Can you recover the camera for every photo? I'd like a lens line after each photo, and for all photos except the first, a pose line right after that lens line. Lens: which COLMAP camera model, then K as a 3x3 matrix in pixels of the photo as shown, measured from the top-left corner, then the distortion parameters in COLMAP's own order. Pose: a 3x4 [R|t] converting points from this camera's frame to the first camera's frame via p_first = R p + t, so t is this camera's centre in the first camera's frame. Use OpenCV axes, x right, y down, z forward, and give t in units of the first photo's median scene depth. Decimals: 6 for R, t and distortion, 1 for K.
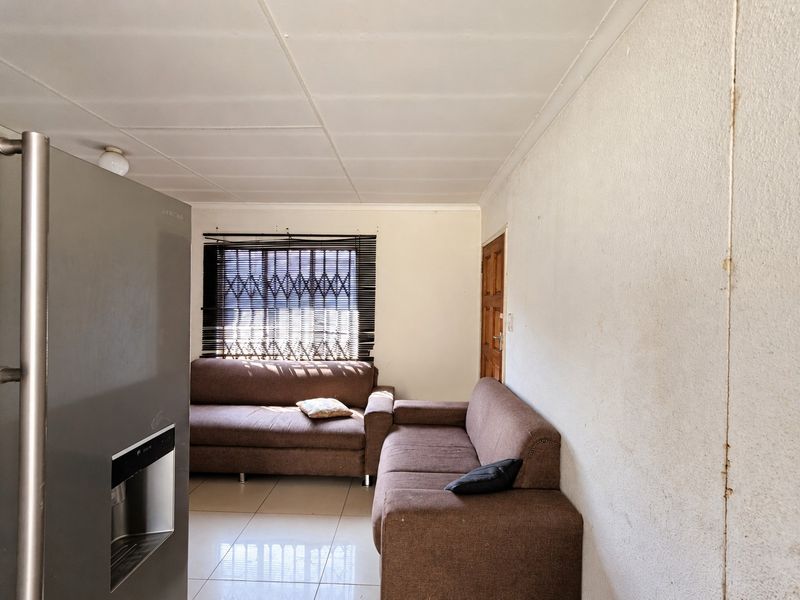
lens RADIAL K [[364.0, 0, 399.5], [0, 364.0, 296.6], [0, 0, 1]] dist [0.003290, 0.000007]
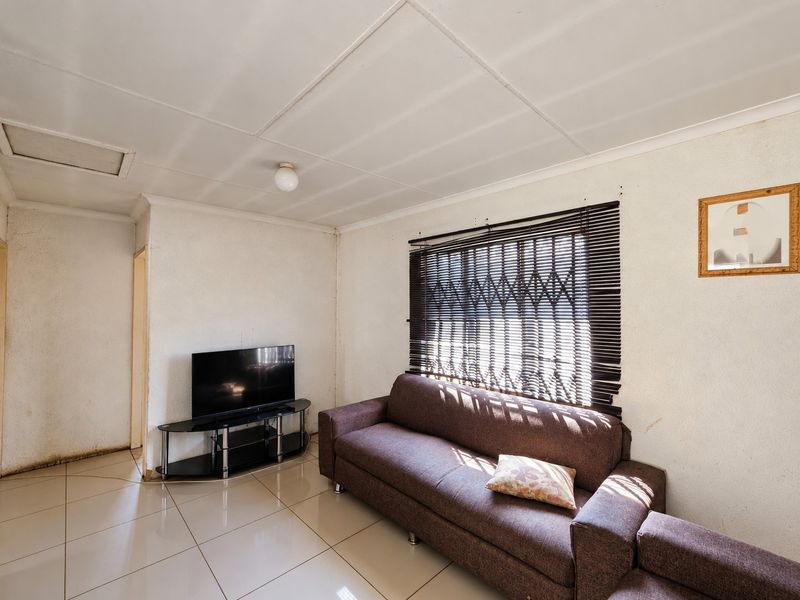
lens RADIAL K [[347.3, 0, 399.8], [0, 347.3, 295.0], [0, 0, 1]] dist [-0.000314, 0.000015]
pose [[0.705671, -0.036571, -0.707595, 0.079749], [0.014496, 0.999203, -0.037186, 0.000776], [0.708391, 0.015983, 0.705639, 0.350858]]
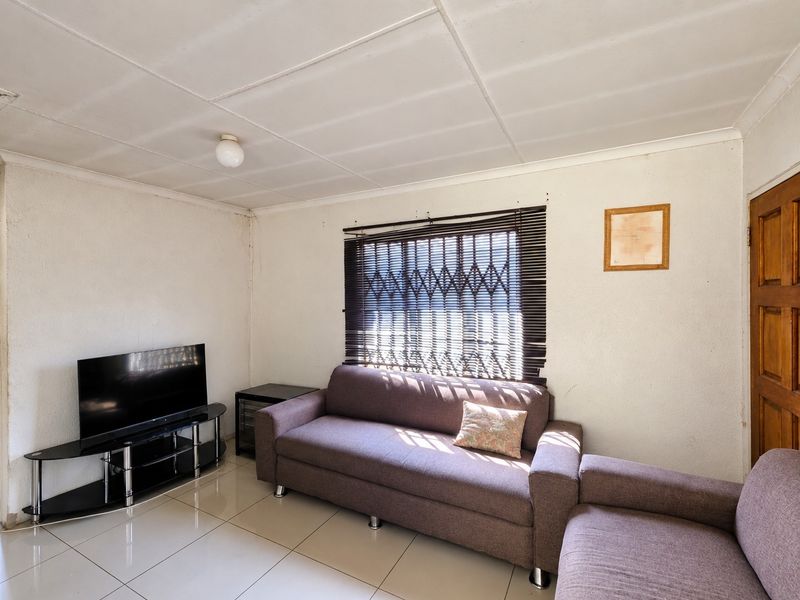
lens RADIAL K [[364.0, 0, 399.5], [0, 364.0, 296.6], [0, 0, 1]] dist [0.003290, 0.000007]
pose [[0.895798, -0.020792, -0.443975, -0.008320], [0.023755, 0.999717, 0.001110, -0.000492], [0.443826, -0.011541, 0.896039, 0.241585]]
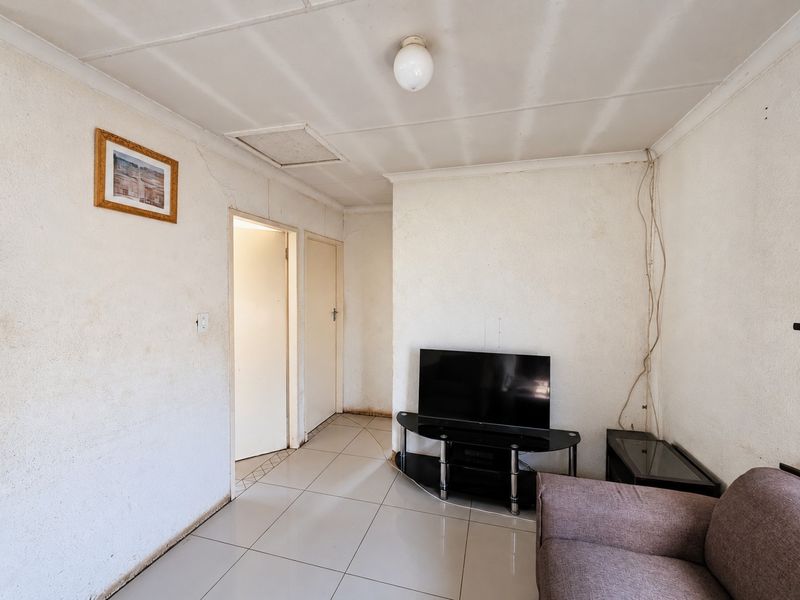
lens RADIAL K [[345.8, 0, 398.0], [0, 345.8, 301.1], [0, 0, 1]] dist [-0.000891, -0.000100]
pose [[-0.243178, 0.016122, -0.969848, -0.145589], [0.001272, 0.999866, 0.016302, 0.003426], [0.969981, 0.002730, -0.243166, 0.720300]]
